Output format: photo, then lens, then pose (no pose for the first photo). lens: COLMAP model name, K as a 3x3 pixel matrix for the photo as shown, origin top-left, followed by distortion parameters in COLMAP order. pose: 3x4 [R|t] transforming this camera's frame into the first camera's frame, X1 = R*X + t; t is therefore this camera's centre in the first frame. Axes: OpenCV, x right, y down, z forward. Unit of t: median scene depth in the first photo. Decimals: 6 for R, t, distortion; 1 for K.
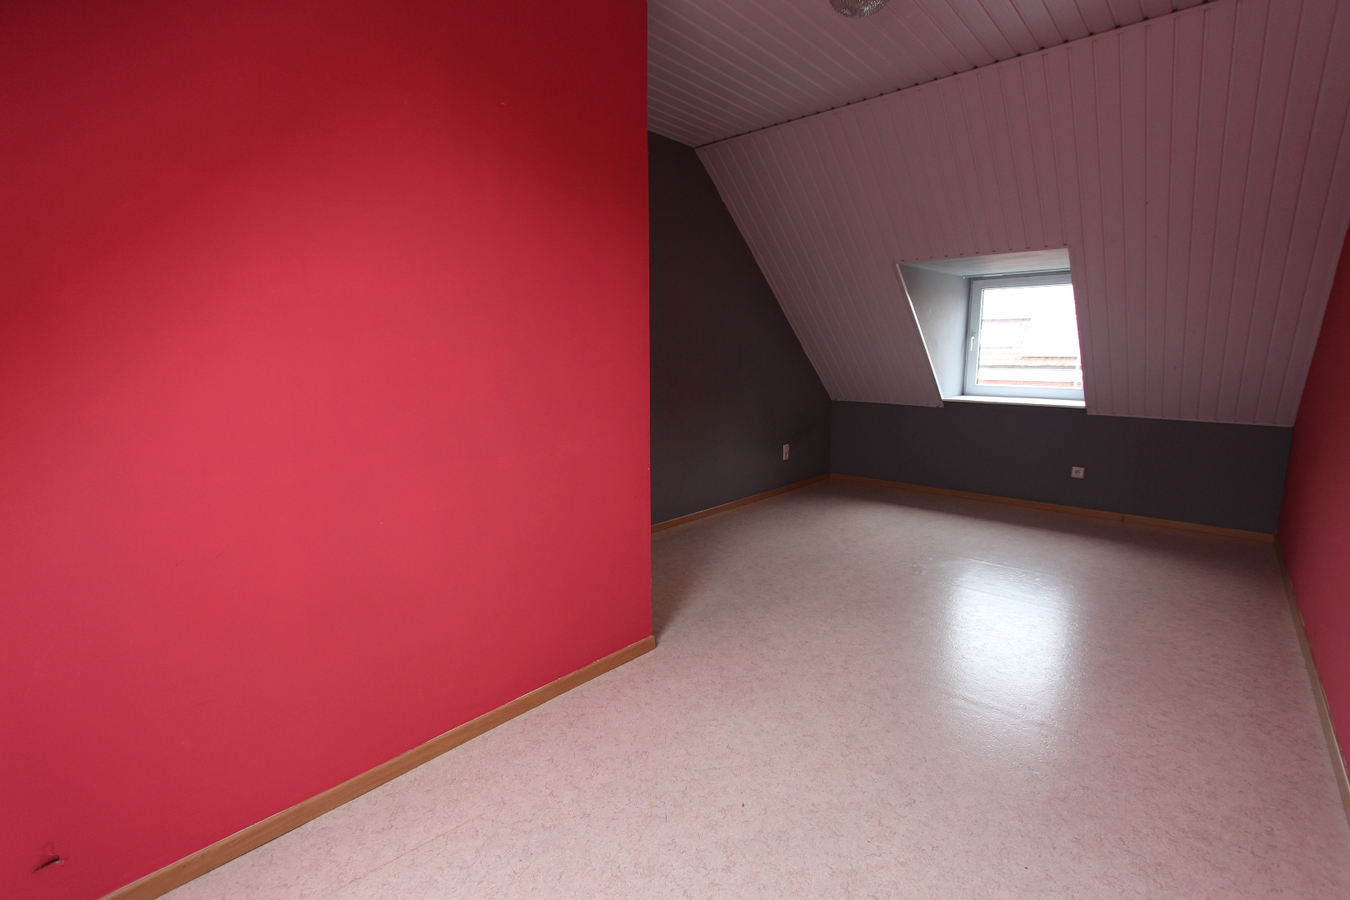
lens RADIAL K [[625.0, 0, 675.0], [0, 625.0, 450.0], [0, 0, 1]] dist [-0.024615, 0.007103]
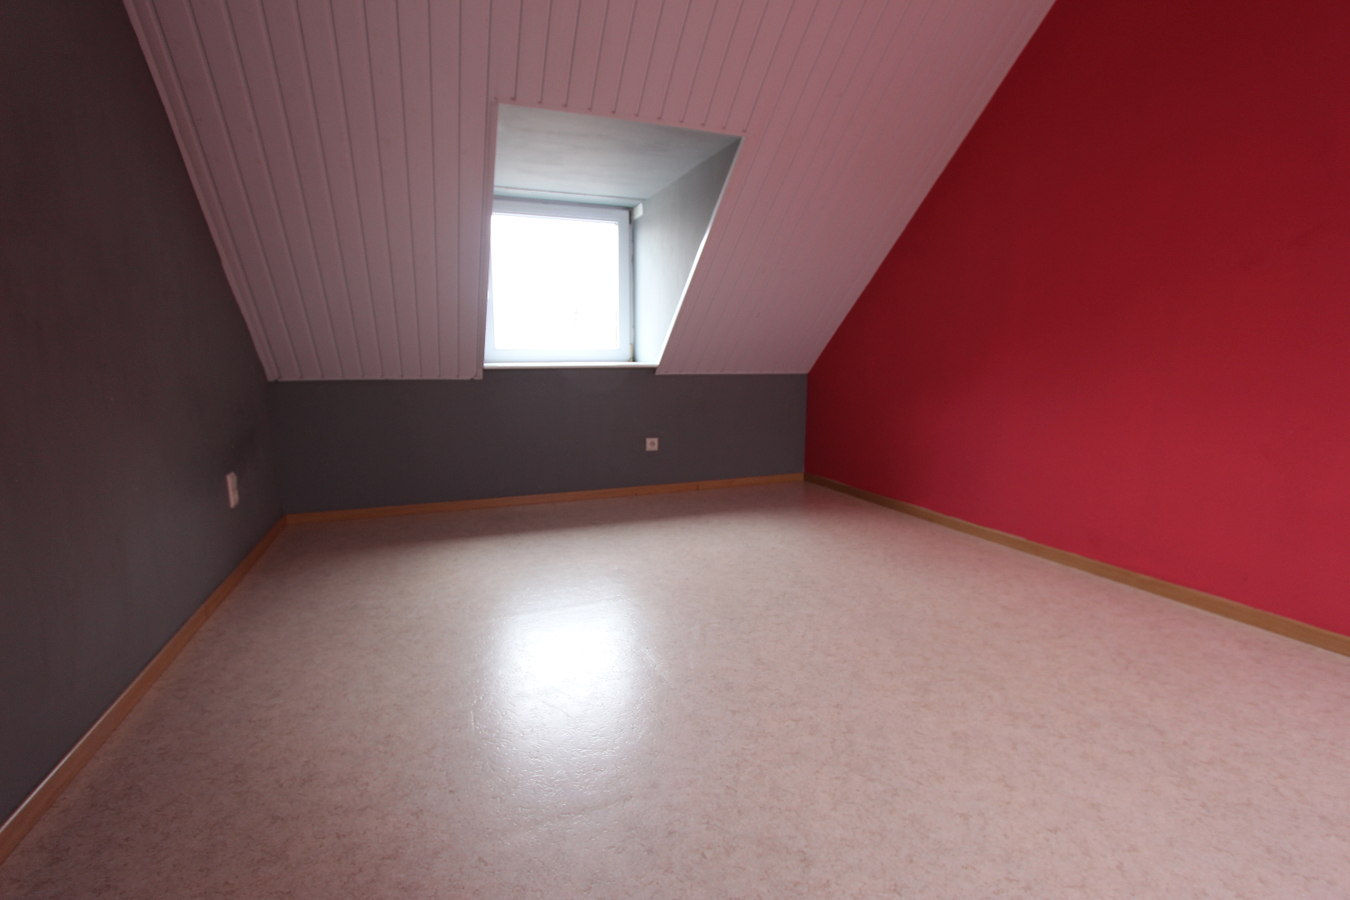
lens RADIAL K [[625.0, 0, 675.0], [0, 625.0, 450.0], [0, 0, 1]] dist [-0.024615, 0.007103]
pose [[0.436160, -0.135632, 0.889589, -0.096244], [0.135665, 0.987188, 0.083997, -0.023492], [-0.889584, 0.084050, 0.448972, 0.584614]]
